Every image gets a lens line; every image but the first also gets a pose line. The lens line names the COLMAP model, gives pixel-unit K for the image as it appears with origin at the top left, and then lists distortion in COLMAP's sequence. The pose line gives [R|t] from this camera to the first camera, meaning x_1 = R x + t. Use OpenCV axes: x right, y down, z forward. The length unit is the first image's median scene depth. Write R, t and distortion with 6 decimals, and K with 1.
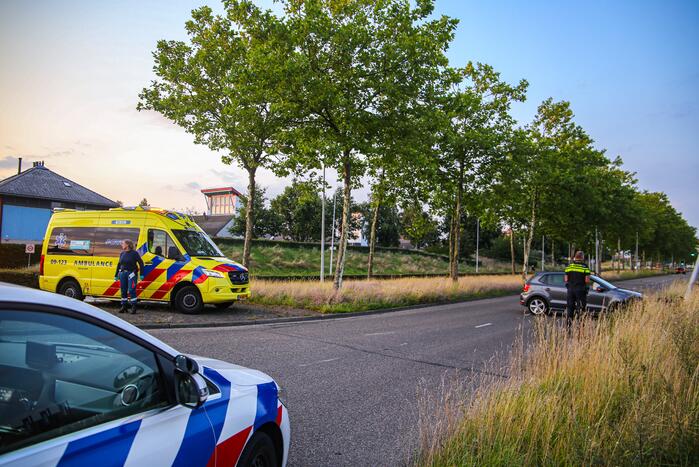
lens RADIAL K [[525.5, 0, 349.5], [0, 525.5, 233.5], [0, 0, 1]] dist [-0.052221, 0.000429]
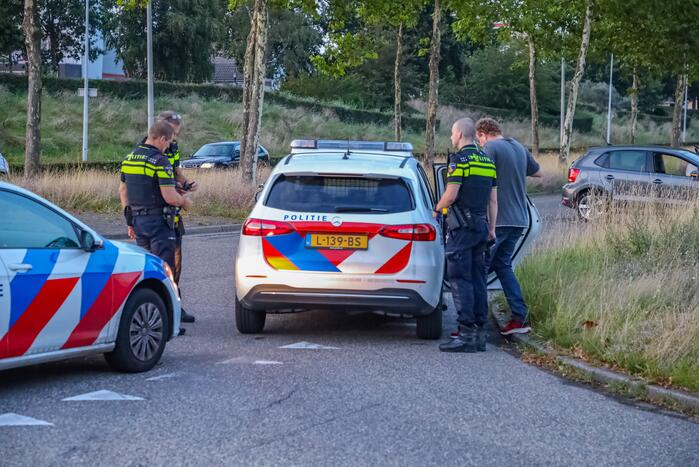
lens RADIAL K [[1925.2, 0, 349.5], [0, 1925.2, 233.5], [0, 0, 1]] dist [0.750494, 0.602559]
pose [[0.975578, -0.023365, 0.218407, -0.198610], [-0.001875, 0.993404, 0.114648, -0.041591], [-0.219646, -0.112257, 0.969100, -0.551406]]
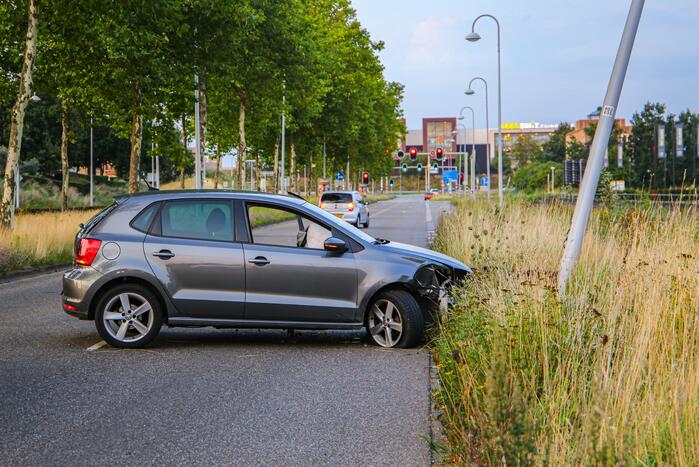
lens RADIAL K [[1538.1, 0, 349.5], [0, 1538.1, 233.5], [0, 0, 1]] dist [0.332543, 0.276634]
pose [[0.833584, -0.035954, 0.551221, 0.000109], [-0.010092, 0.996722, 0.080275, 0.014287], [-0.552300, -0.072479, 0.830489, 0.127832]]
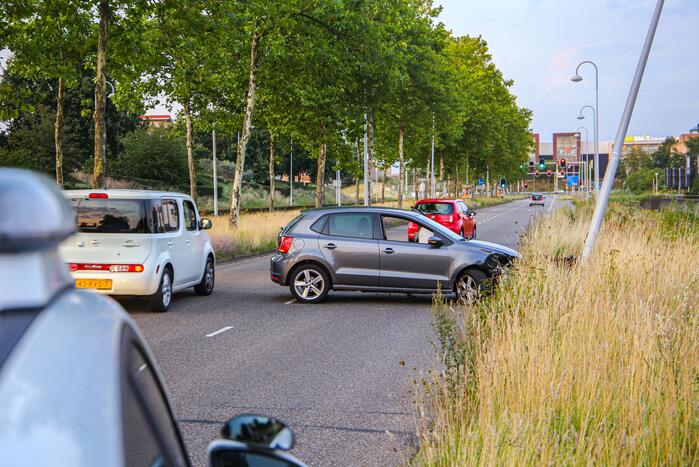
lens RADIAL K [[1254.4, 0, 349.5], [0, 1254.4, 233.5], [0, 0, 1]] dist [0.234465, 0.083322]
pose [[0.893238, -0.036863, 0.448069, -0.055751], [-0.003156, 0.996094, 0.088240, -0.001648], [-0.449572, -0.080233, 0.889633, -0.002387]]
